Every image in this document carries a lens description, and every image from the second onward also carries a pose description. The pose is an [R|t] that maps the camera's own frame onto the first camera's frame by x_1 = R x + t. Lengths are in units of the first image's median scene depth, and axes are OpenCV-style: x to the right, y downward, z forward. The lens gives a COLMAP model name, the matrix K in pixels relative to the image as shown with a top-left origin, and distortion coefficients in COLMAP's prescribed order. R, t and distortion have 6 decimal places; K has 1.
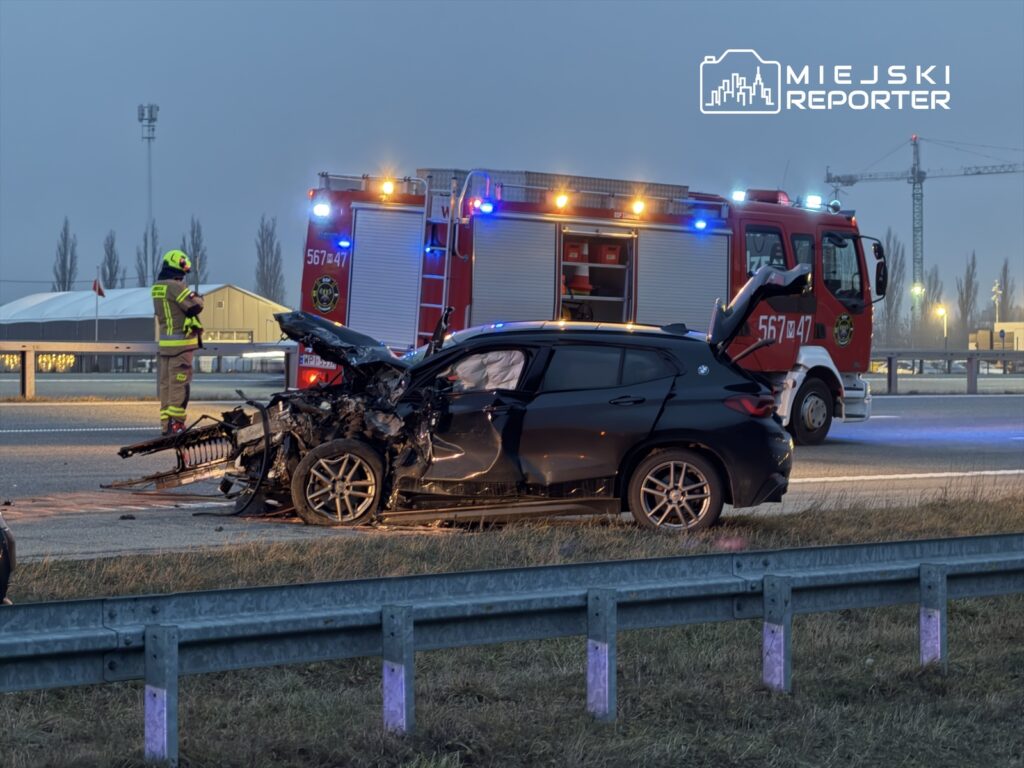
lens RADIAL K [[3933.6, 0, 512.0], [0, 3933.6, 384.0], [0, 0, 1]] dist [0.218935, 1.064156]
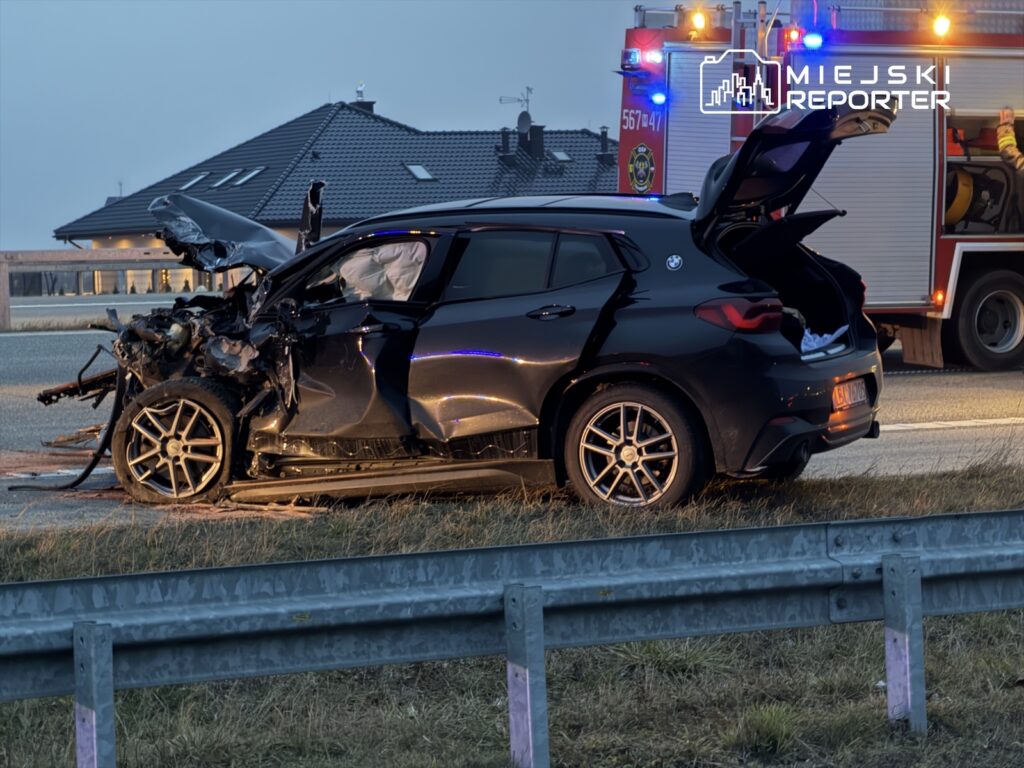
lens RADIAL K [[3933.6, 0, 512.0], [0, 3933.6, 384.0], [0, 0, 1]] dist [0.218935, 1.064156]
pose [[0.930608, -0.018699, -0.365539, 0.263427], [0.028358, 0.999376, 0.021072, 0.002165], [0.364916, -0.029975, 0.930558, 0.380027]]
